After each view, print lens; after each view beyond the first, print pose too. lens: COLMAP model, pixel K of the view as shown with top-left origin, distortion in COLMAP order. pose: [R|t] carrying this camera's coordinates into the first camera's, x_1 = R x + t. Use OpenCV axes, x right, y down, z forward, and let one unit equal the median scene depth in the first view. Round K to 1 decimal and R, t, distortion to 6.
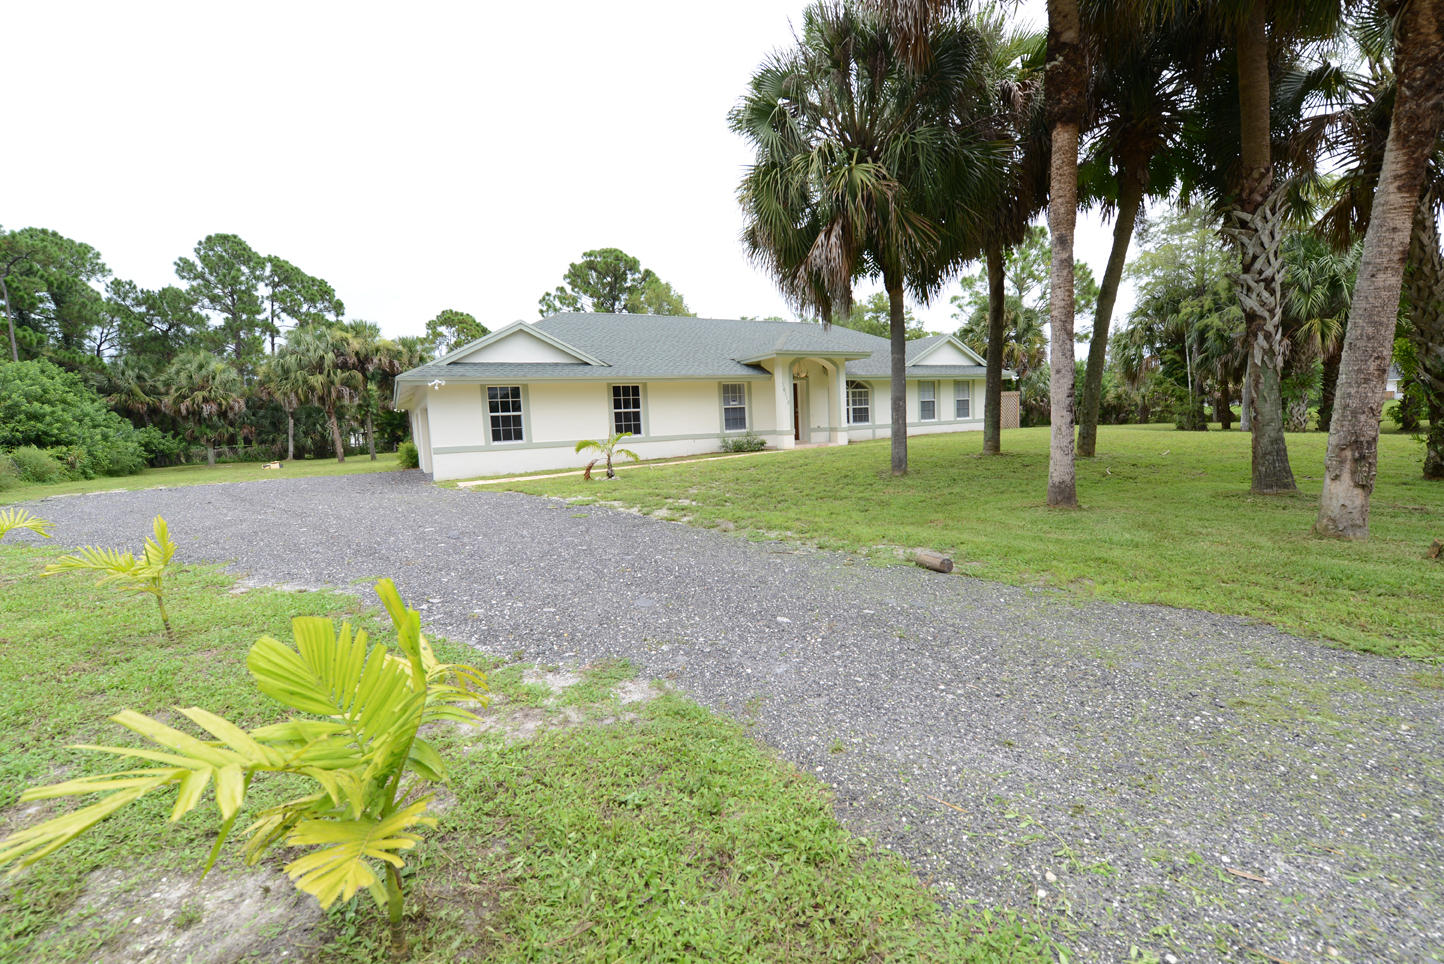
lens RADIAL K [[635.6, 0, 731.8], [0, 635.6, 482.9], [0, 0, 1]] dist [-0.015792, -0.002674]
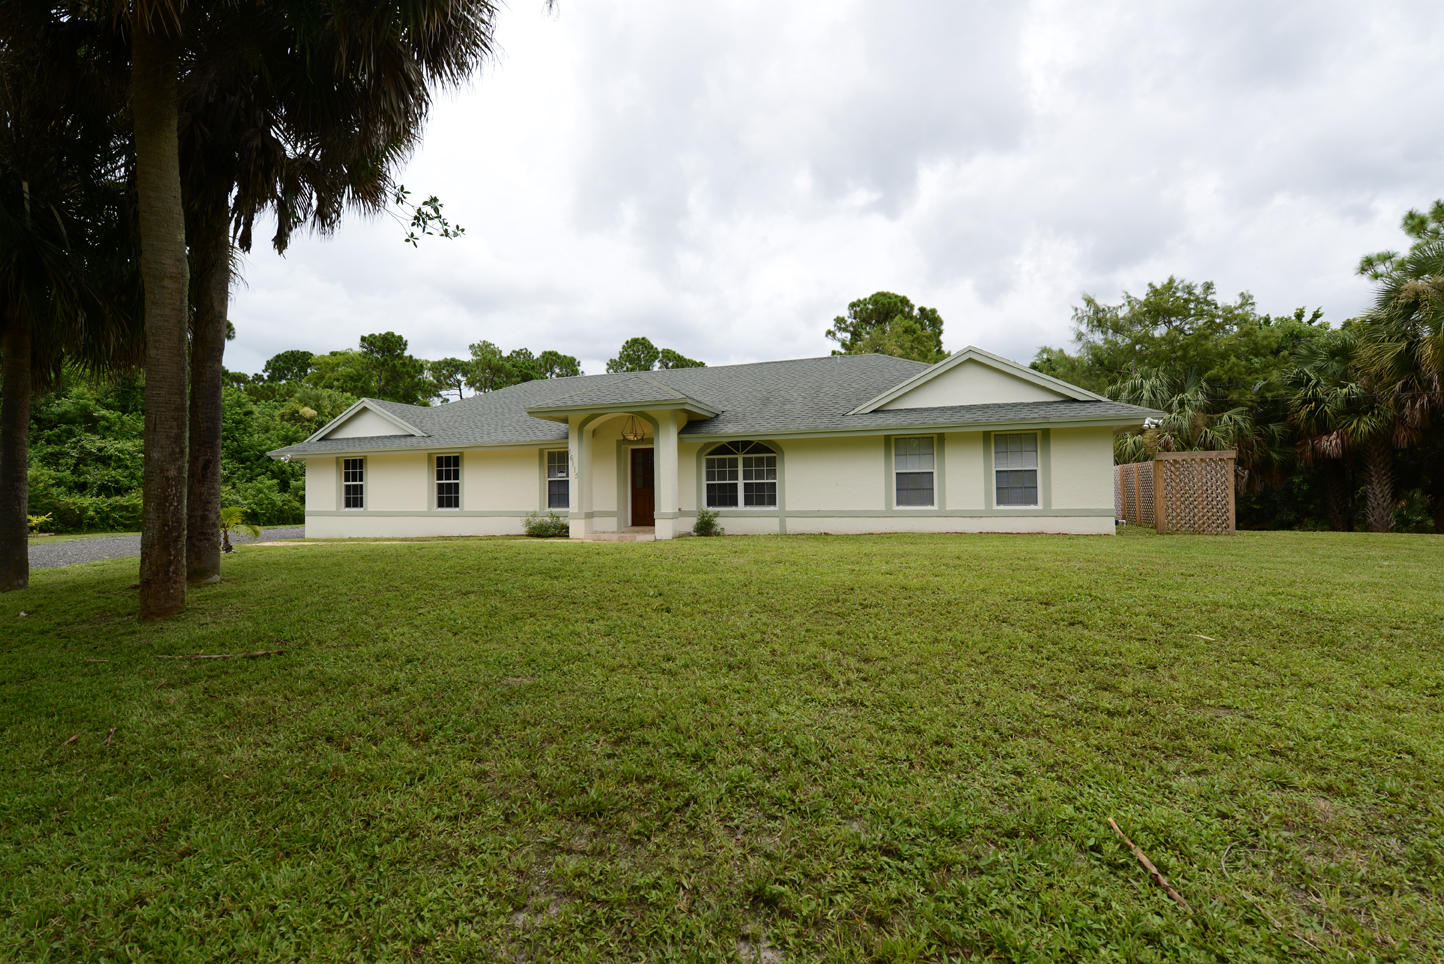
lens RADIAL K [[628.3, 0, 716.3], [0, 628.3, 480.3], [0, 0, 1]] dist [-0.013591, -0.001058]
pose [[0.674445, 0.021641, -0.738007, 0.406903], [-0.089176, 0.994640, -0.052329, -0.053780], [0.732919, 0.101106, 0.672760, 0.348487]]
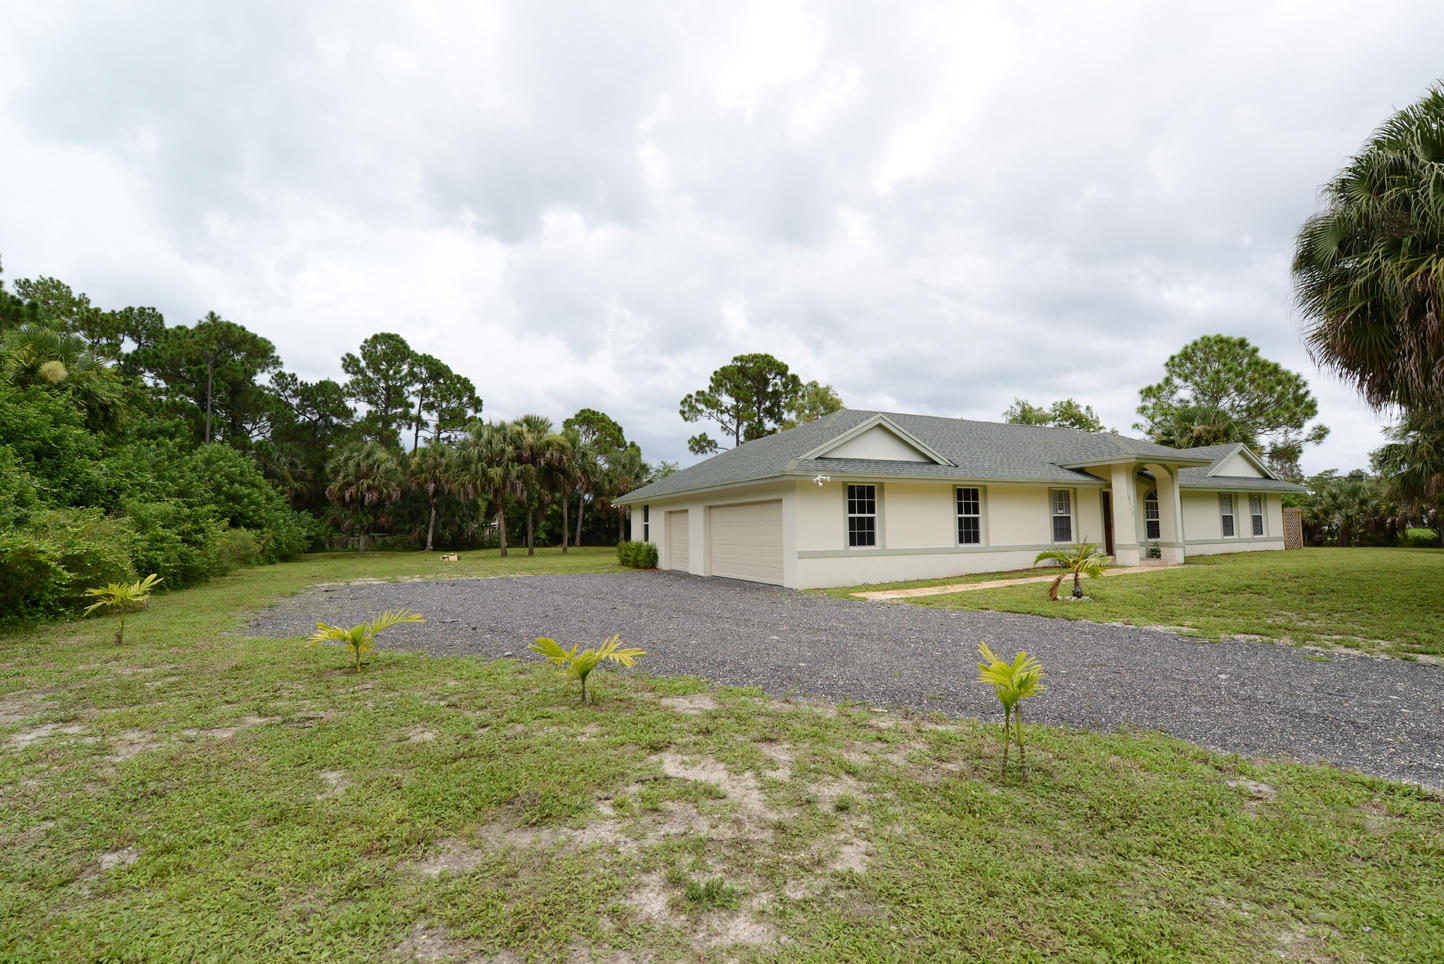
lens RADIAL K [[628.3, 0, 718.8], [0, 628.3, 483.9], [0, 0, 1]] dist [-0.013591, -0.001058]
pose [[0.996782, 0.030652, -0.074072, -0.233587], [-0.042243, 0.986151, -0.160378, -0.001538], [0.068130, 0.162990, 0.984273, 0.055618]]
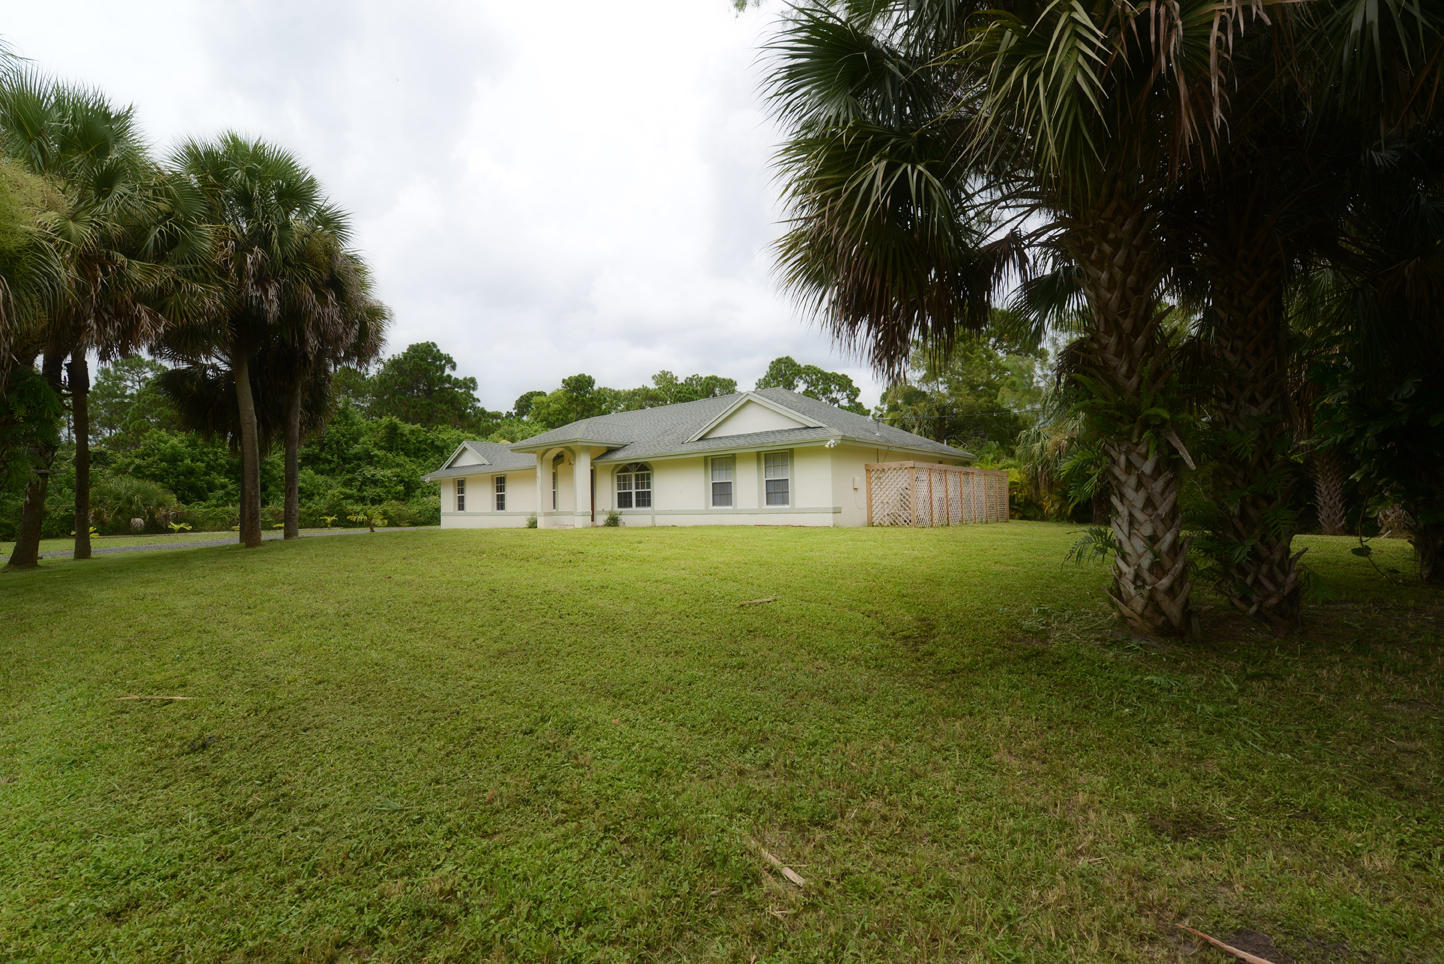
lens RADIAL K [[593.6, 0, 734.7], [0, 593.6, 484.7], [0, 0, 1]] dist [-0.013488, -0.000043]
pose [[0.386305, 0.014283, -0.922260, 0.671757], [-0.073454, 0.997181, -0.015325, -0.079570], [0.919442, 0.073664, 0.386265, 0.503675]]
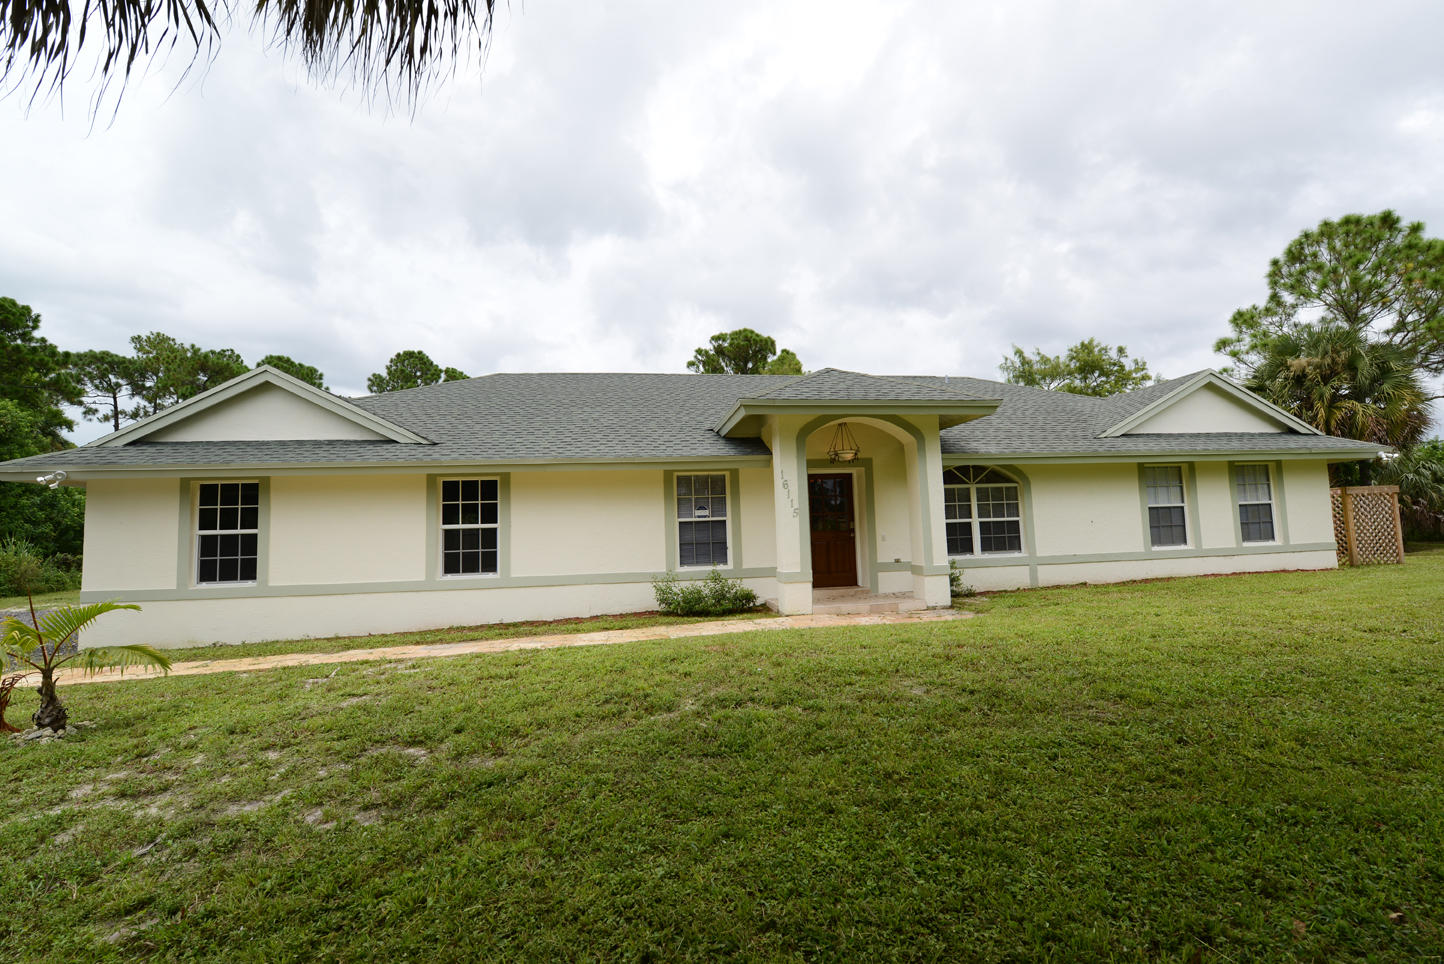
lens RADIAL K [[628.3, 0, 725.1], [0, 628.3, 470.3], [0, 0, 1]] dist [-0.013591, -0.001058]
pose [[0.936572, -0.018698, -0.349976, 0.111691], [-0.044074, 0.984365, -0.170539, -0.042074], [0.347693, 0.175147, 0.921104, 0.306642]]
